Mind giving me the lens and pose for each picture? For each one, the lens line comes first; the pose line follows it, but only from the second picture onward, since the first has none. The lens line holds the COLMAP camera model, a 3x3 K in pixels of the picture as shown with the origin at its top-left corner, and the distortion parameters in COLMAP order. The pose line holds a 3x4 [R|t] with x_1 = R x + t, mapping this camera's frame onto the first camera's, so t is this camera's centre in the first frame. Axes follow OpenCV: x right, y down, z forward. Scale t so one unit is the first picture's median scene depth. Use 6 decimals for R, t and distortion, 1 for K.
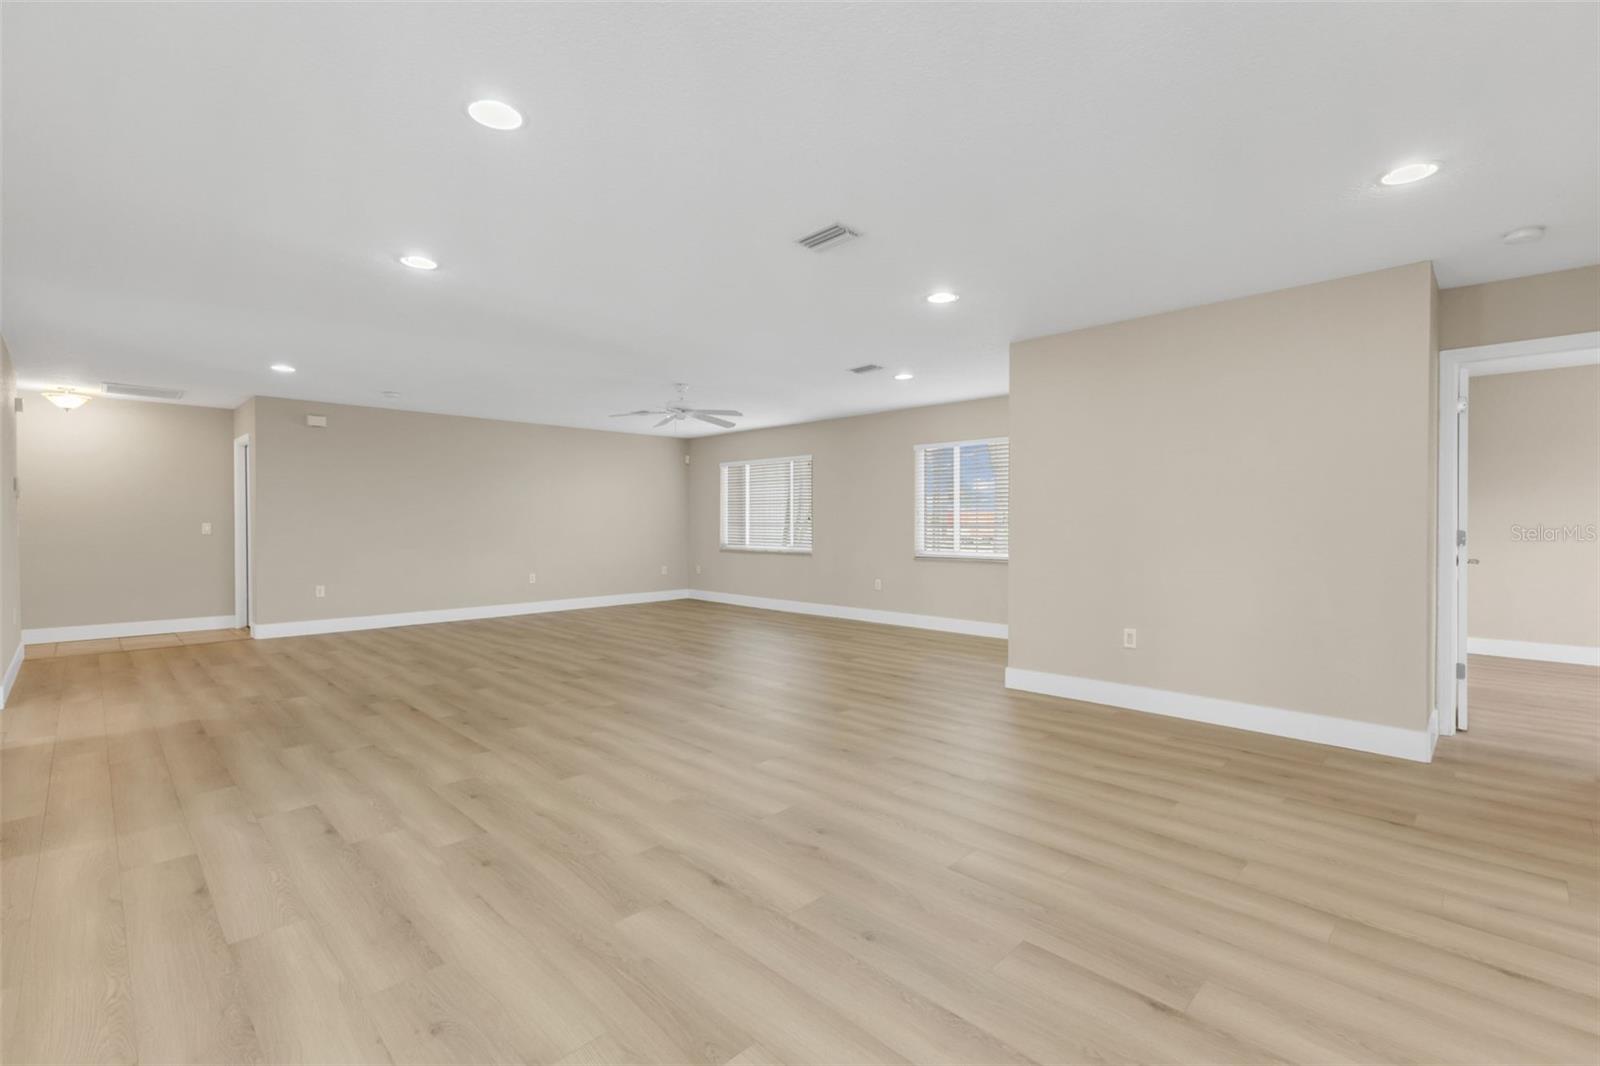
lens RADIAL K [[706.0, 0, 802.0], [0, 706.0, 528.3], [0, 0, 1]] dist [0.014023, -0.001525]
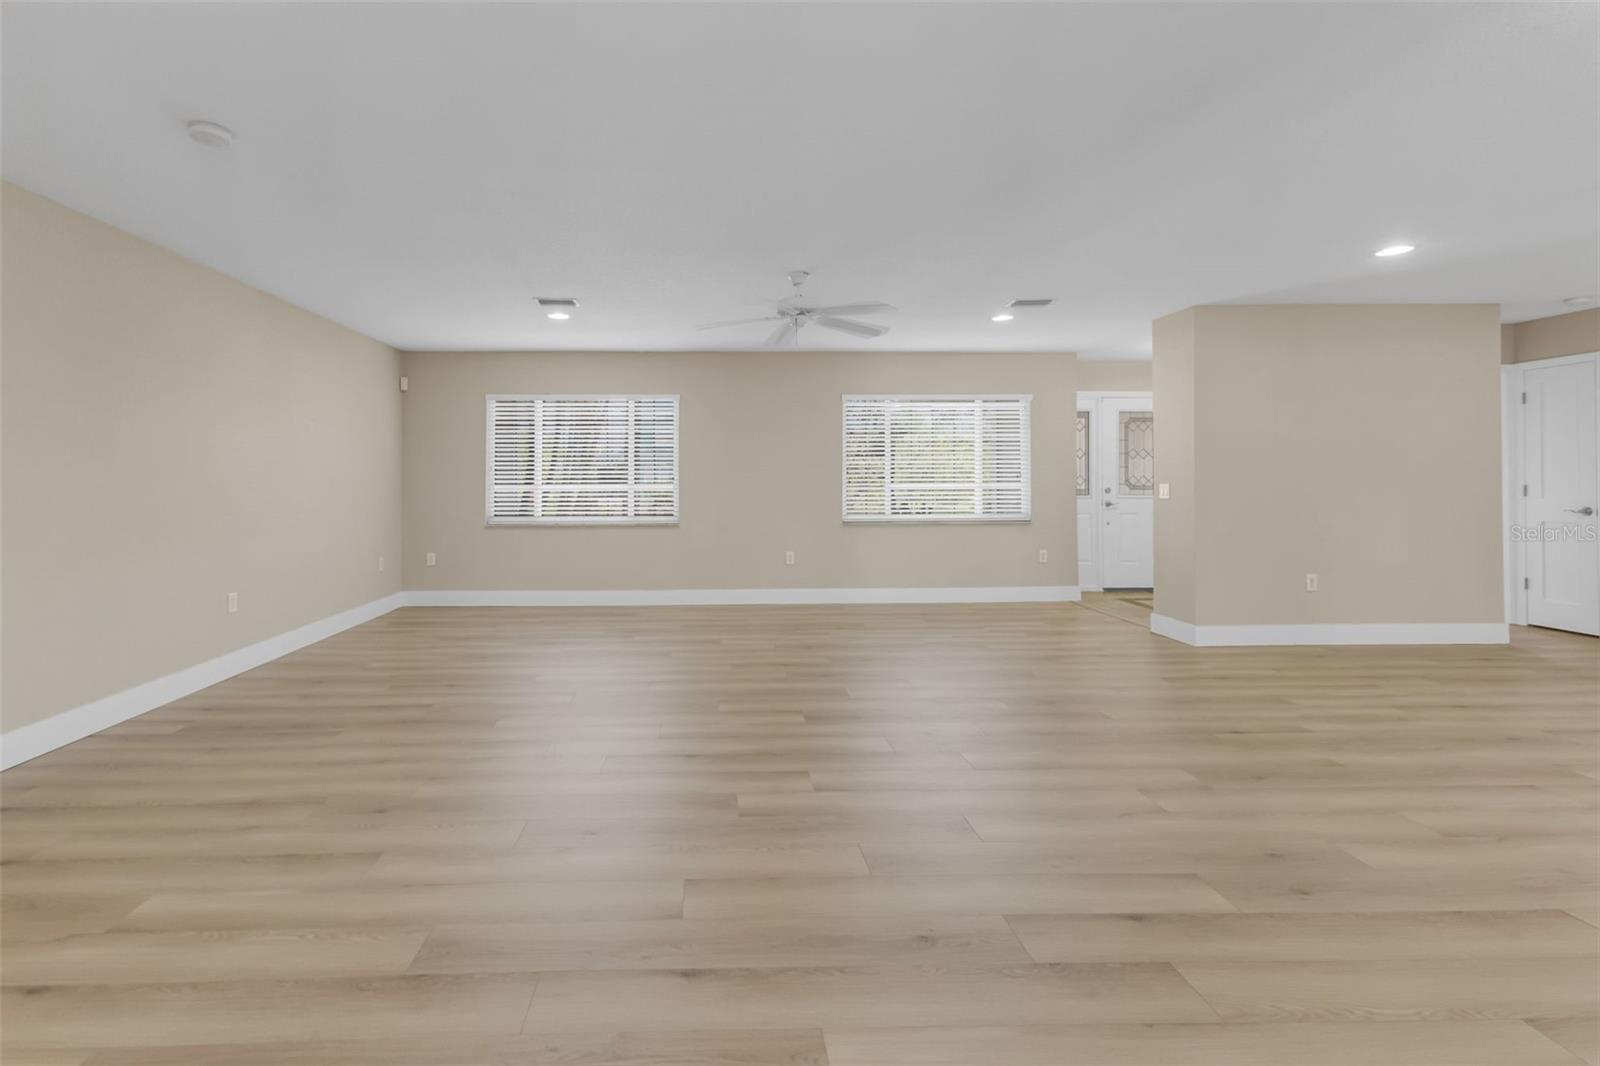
lens RADIAL K [[706.0, 0, 739.4], [0, 706.0, 484.7], [0, 0, 1]] dist [0.014023, -0.001525]
pose [[0.684914, -0.001742, 0.728622, -0.685735], [0.006239, 0.999975, -0.003474, -0.006044], [-0.728597, 0.006925, 0.684907, 0.584943]]
